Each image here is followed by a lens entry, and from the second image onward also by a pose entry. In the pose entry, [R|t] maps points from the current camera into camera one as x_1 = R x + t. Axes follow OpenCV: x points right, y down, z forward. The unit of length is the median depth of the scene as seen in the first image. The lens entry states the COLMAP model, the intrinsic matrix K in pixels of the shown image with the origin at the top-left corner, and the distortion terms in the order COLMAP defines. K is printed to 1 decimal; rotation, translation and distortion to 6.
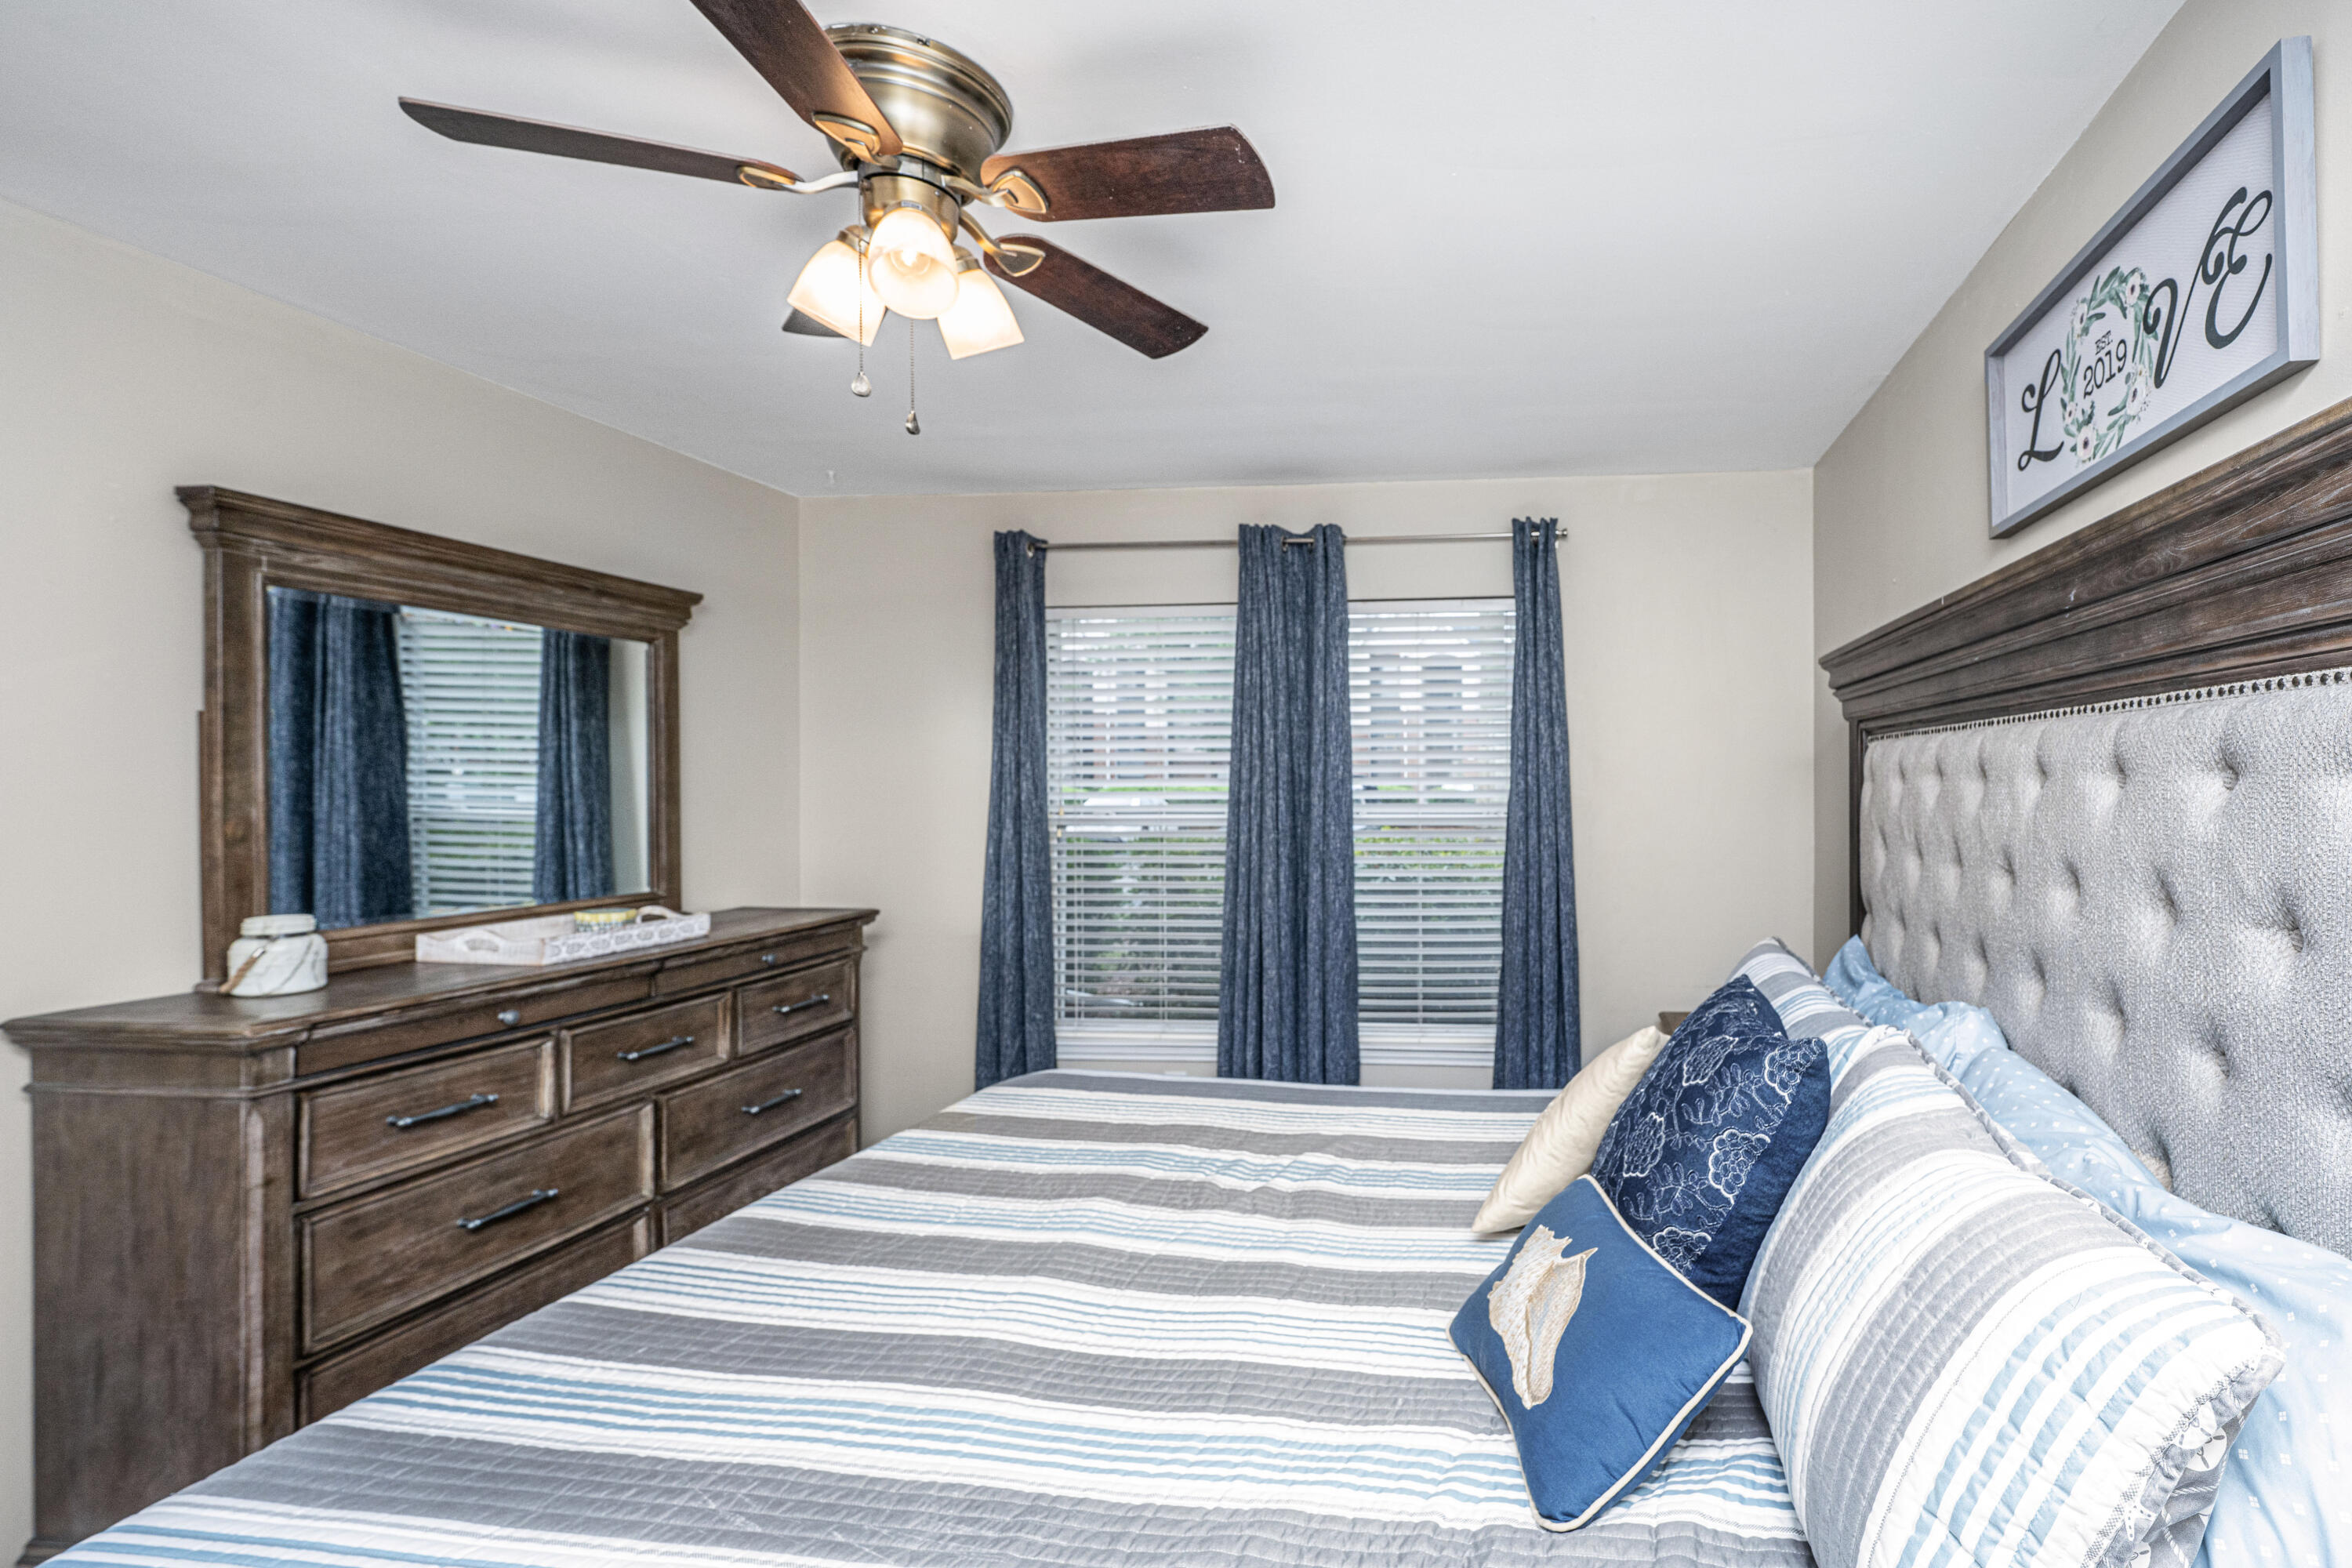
lens RADIAL K [[971.8, 0, 1163.7], [0, 971.8, 773.7], [0, 0, 1]] dist [0.000489, 0.000420]
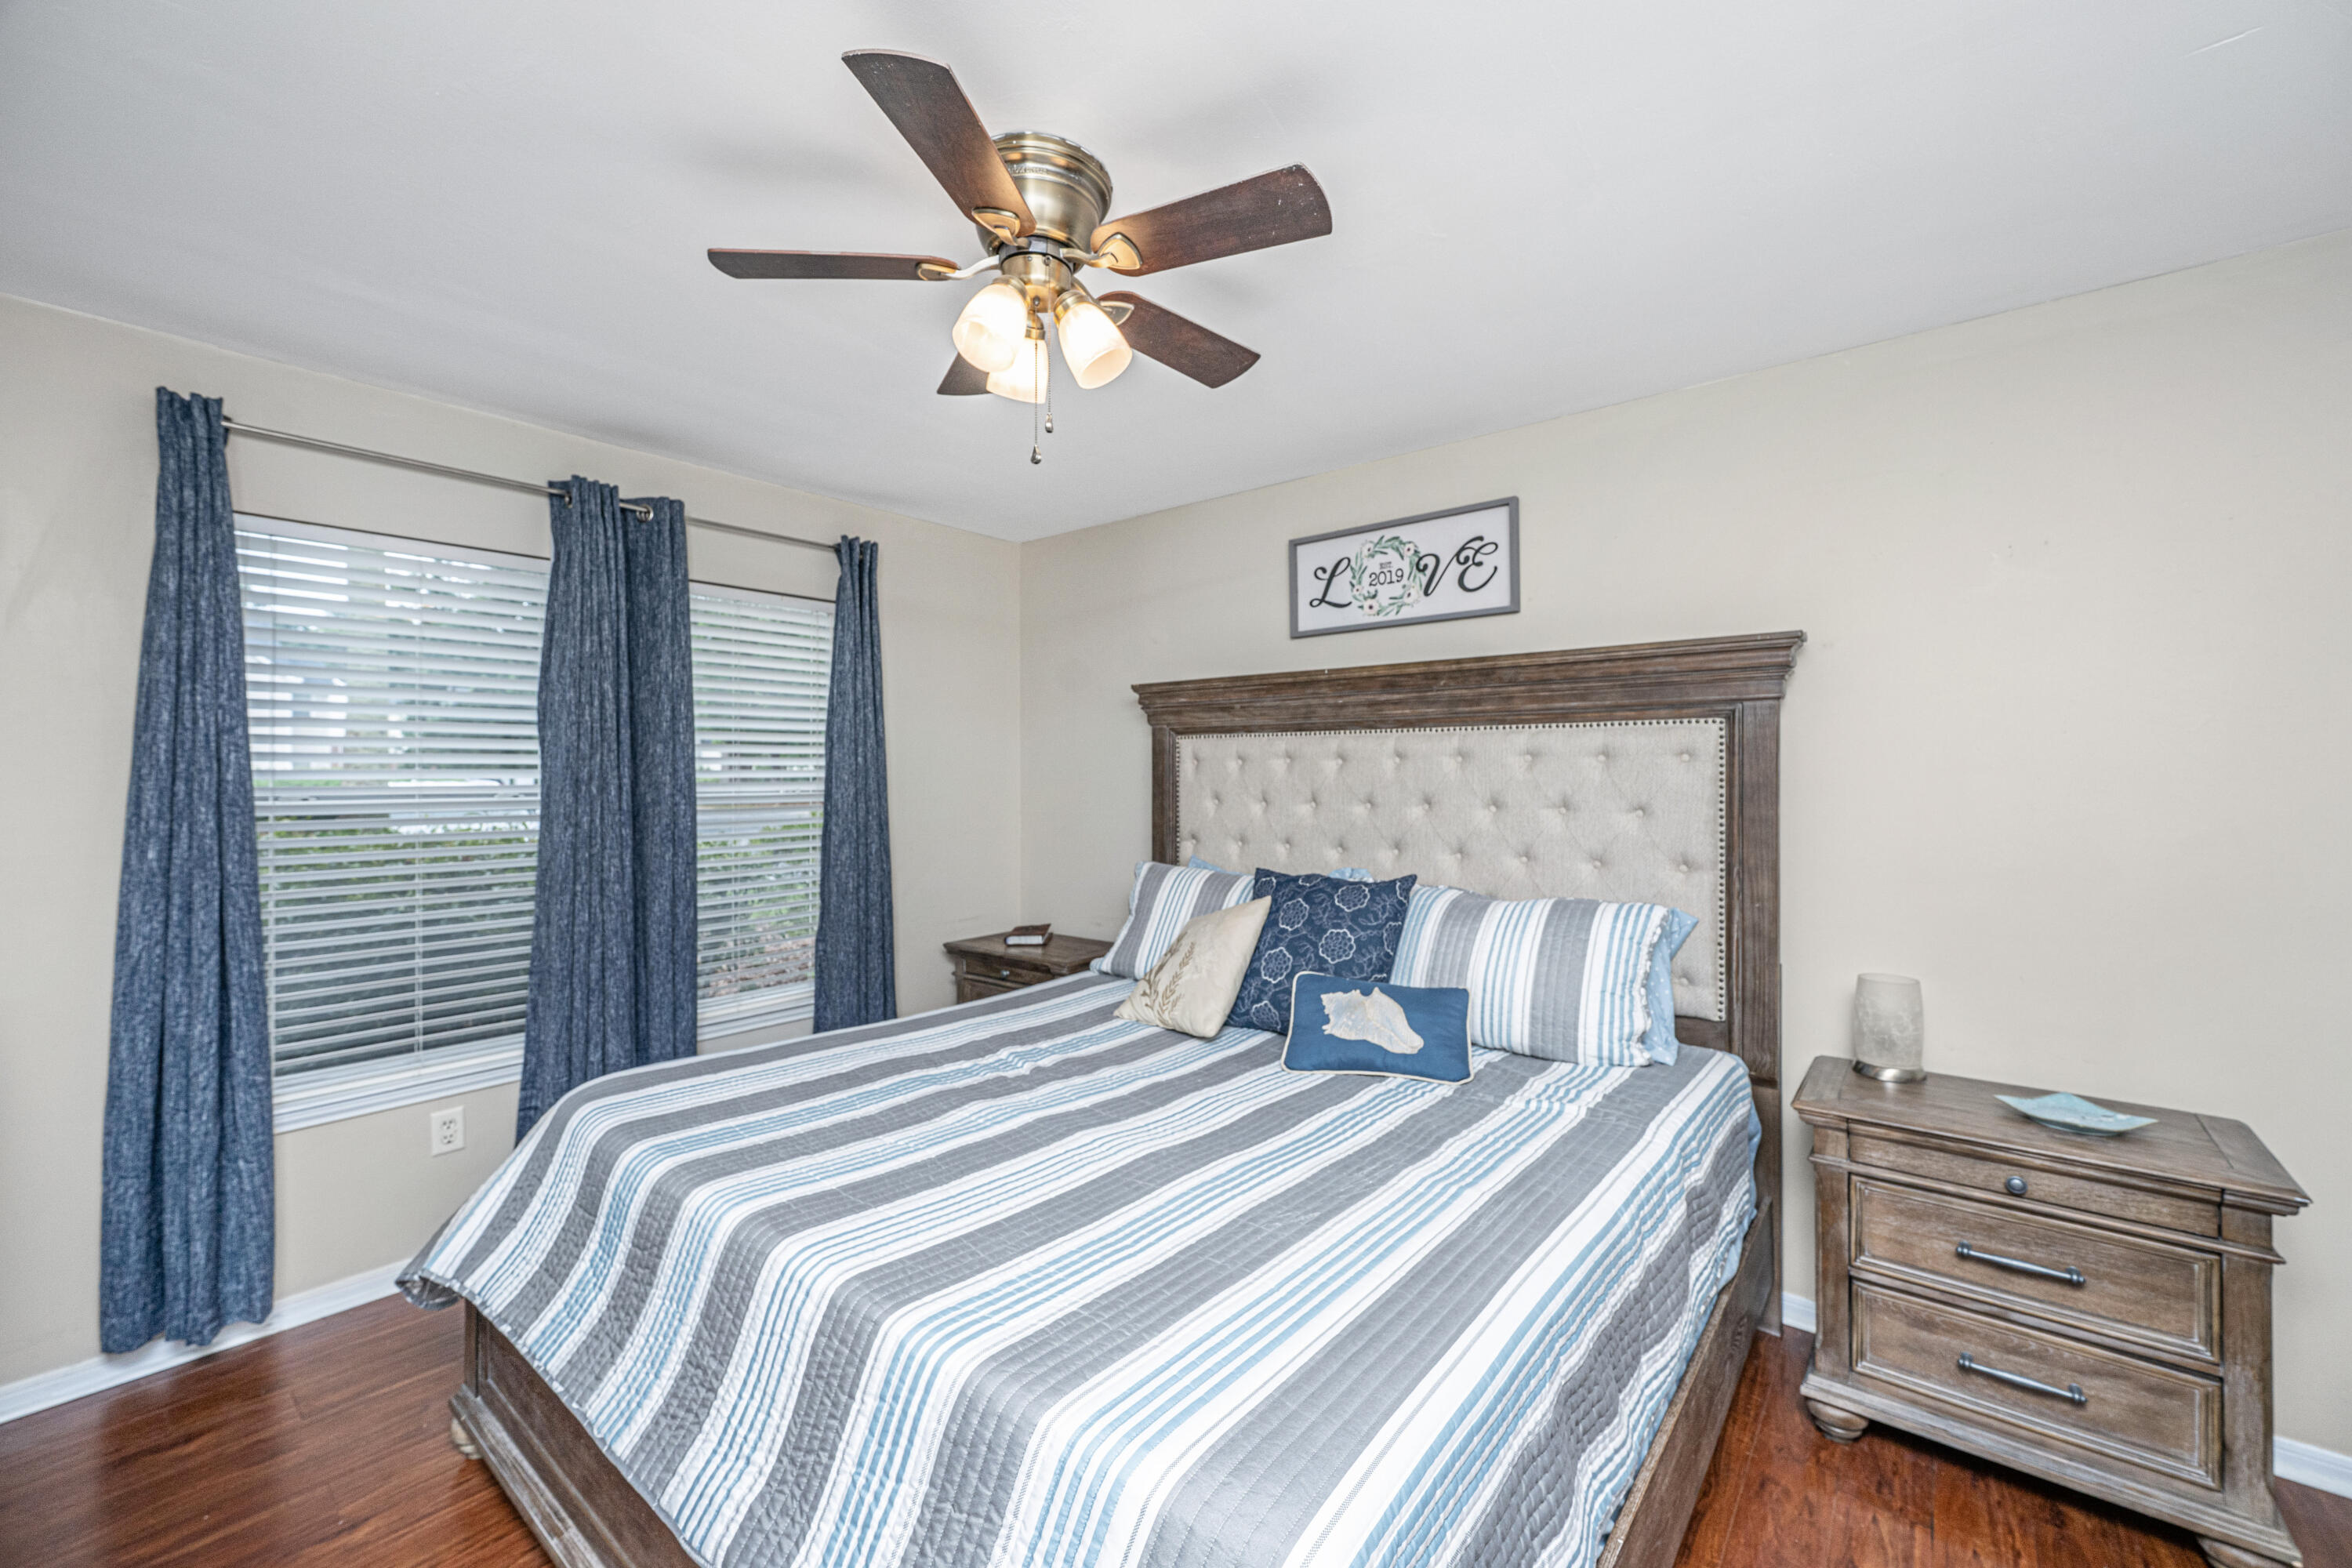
lens RADIAL K [[903.9, 0, 1175.7], [0, 903.9, 757.9], [0, 0, 1]] dist [-0.000174, 0.000001]
pose [[0.578376, 0.015295, 0.815627, -0.700977], [-0.013723, 0.999865, -0.009019, 0.017059], [-0.815655, -0.005977, 0.578507, 0.132610]]
